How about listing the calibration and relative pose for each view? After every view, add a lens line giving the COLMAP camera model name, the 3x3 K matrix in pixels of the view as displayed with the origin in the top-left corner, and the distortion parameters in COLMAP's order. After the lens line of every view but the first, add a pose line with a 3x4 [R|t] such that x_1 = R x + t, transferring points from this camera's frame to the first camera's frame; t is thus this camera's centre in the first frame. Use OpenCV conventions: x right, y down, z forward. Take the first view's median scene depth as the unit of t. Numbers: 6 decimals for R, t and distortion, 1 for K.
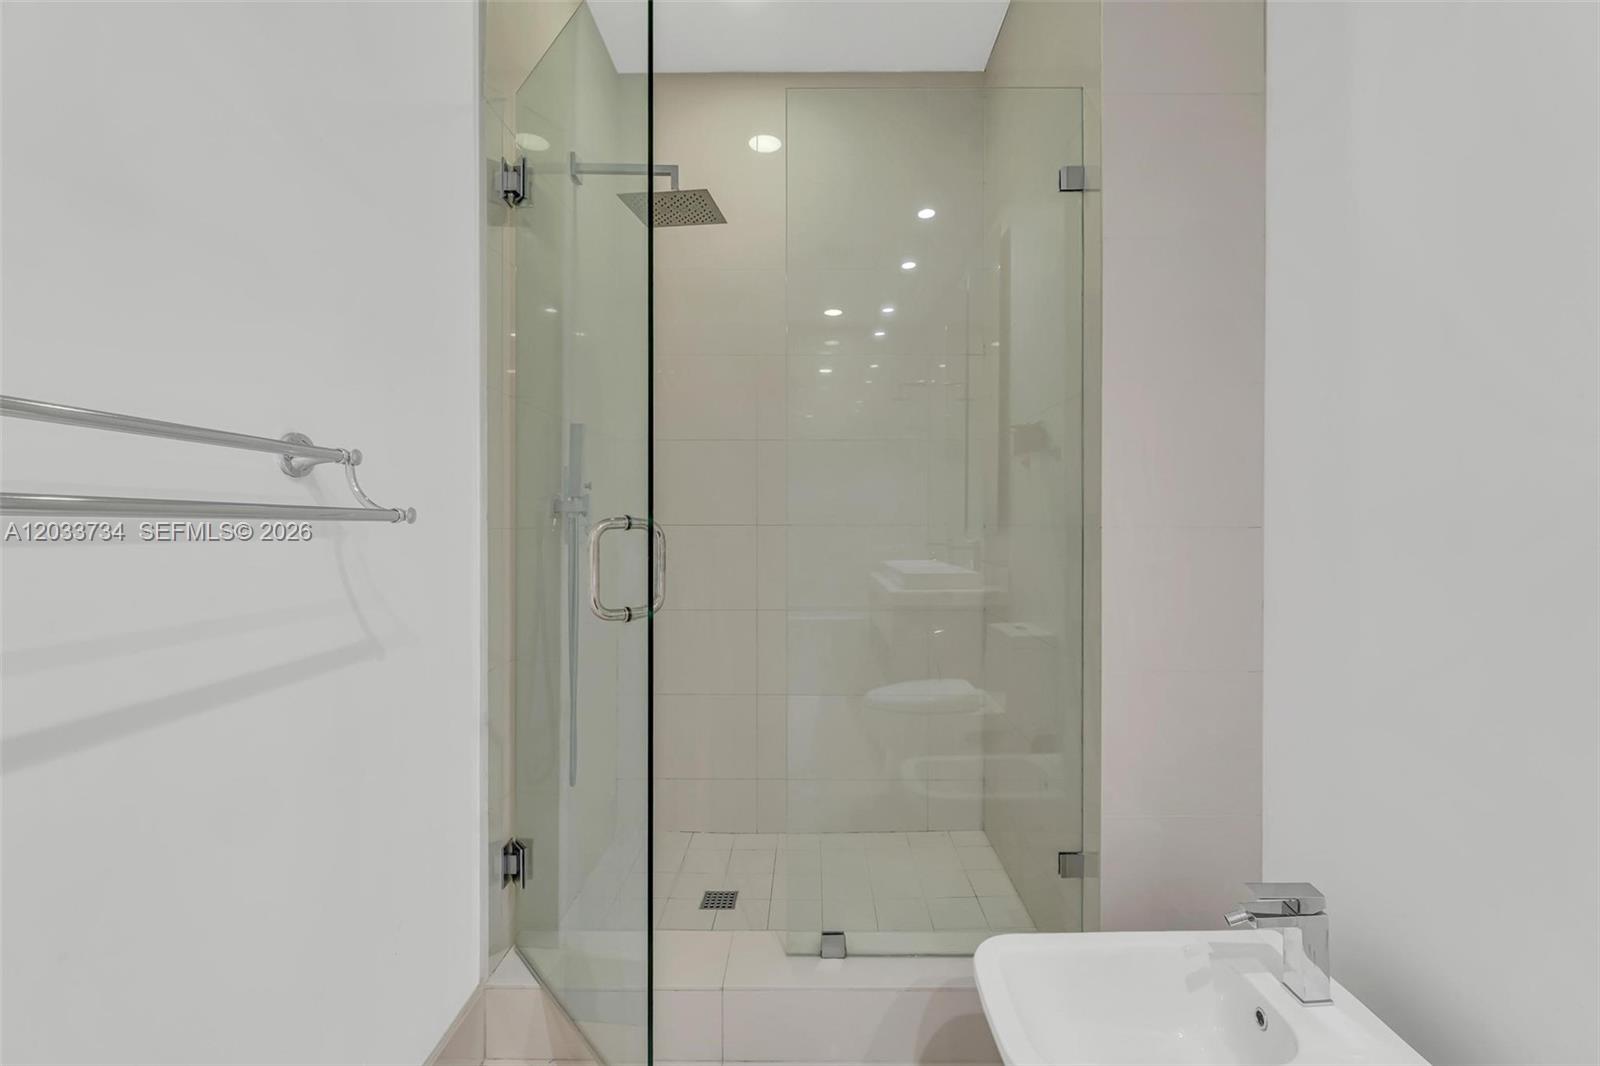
lens RADIAL K [[684.0, 0, 803.3], [0, 684.0, 522.6], [0, 0, 1]] dist [-0.003661, -0.000214]
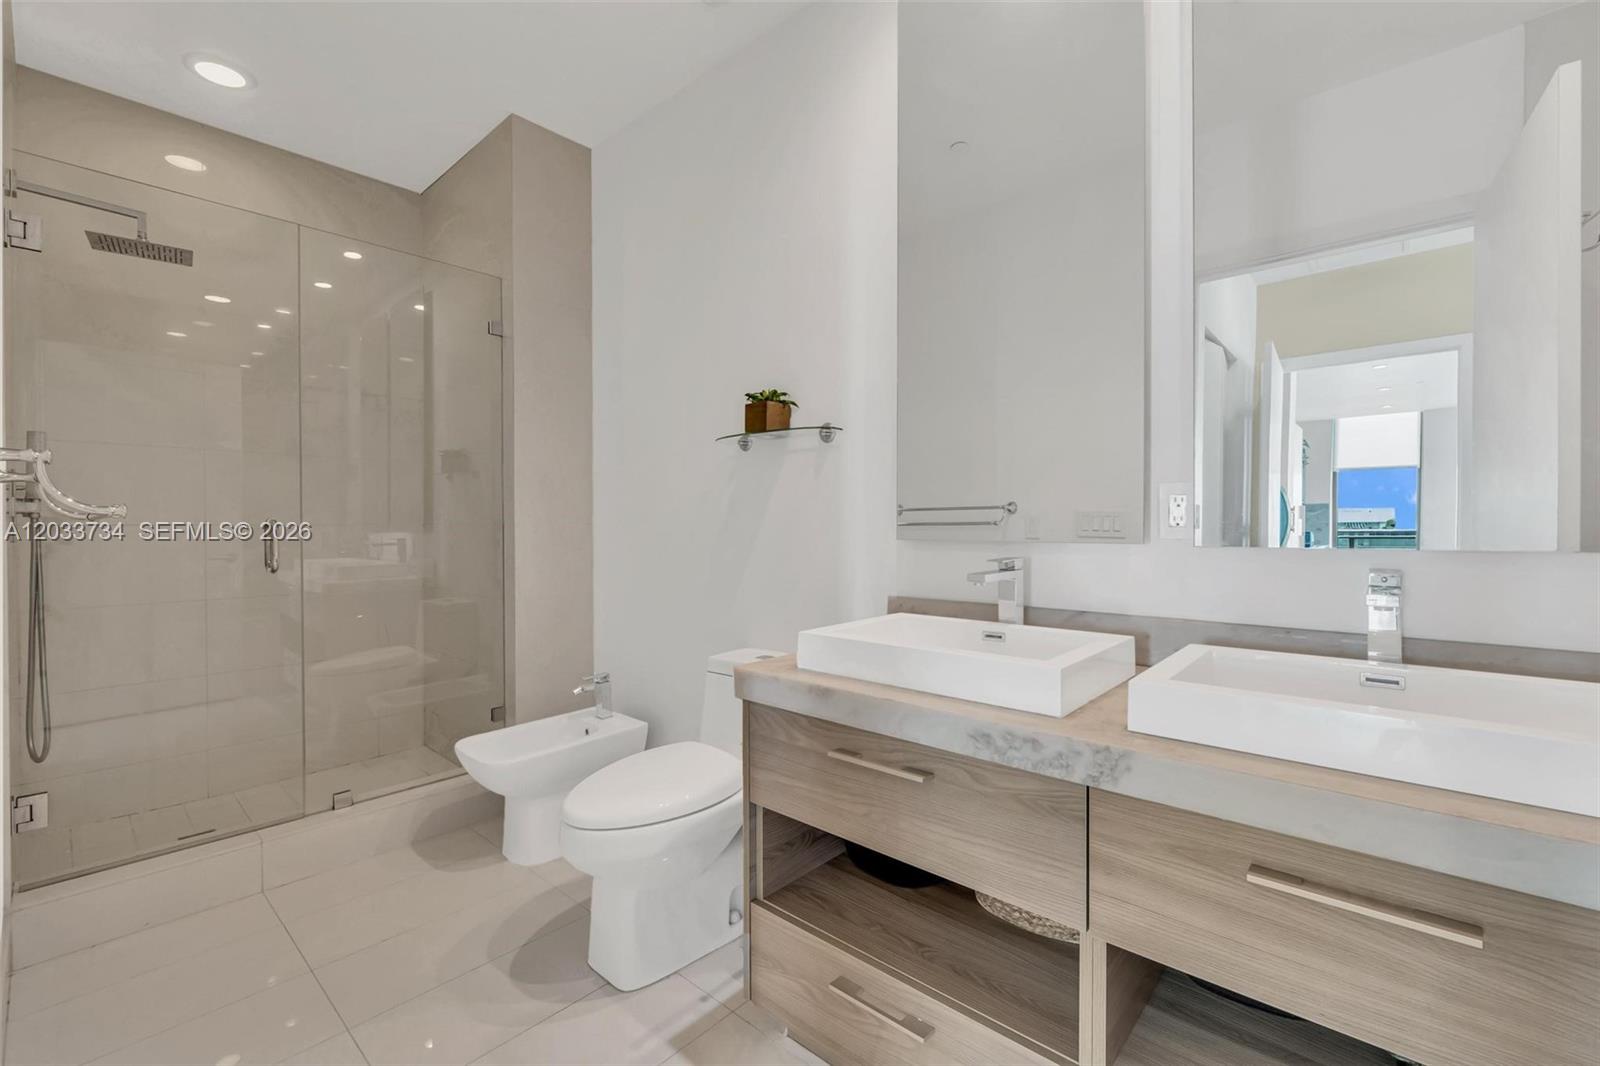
lens RADIAL K [[684.0, 0, 808.0], [0, 684.0, 531.6], [0, 0, 1]] dist [-0.003661, -0.000214]
pose [[0.661288, -0.011452, 0.750045, -0.330510], [0.004427, 0.999926, 0.011364, 0.007415], [-0.750119, -0.004195, 0.661289, -0.637350]]
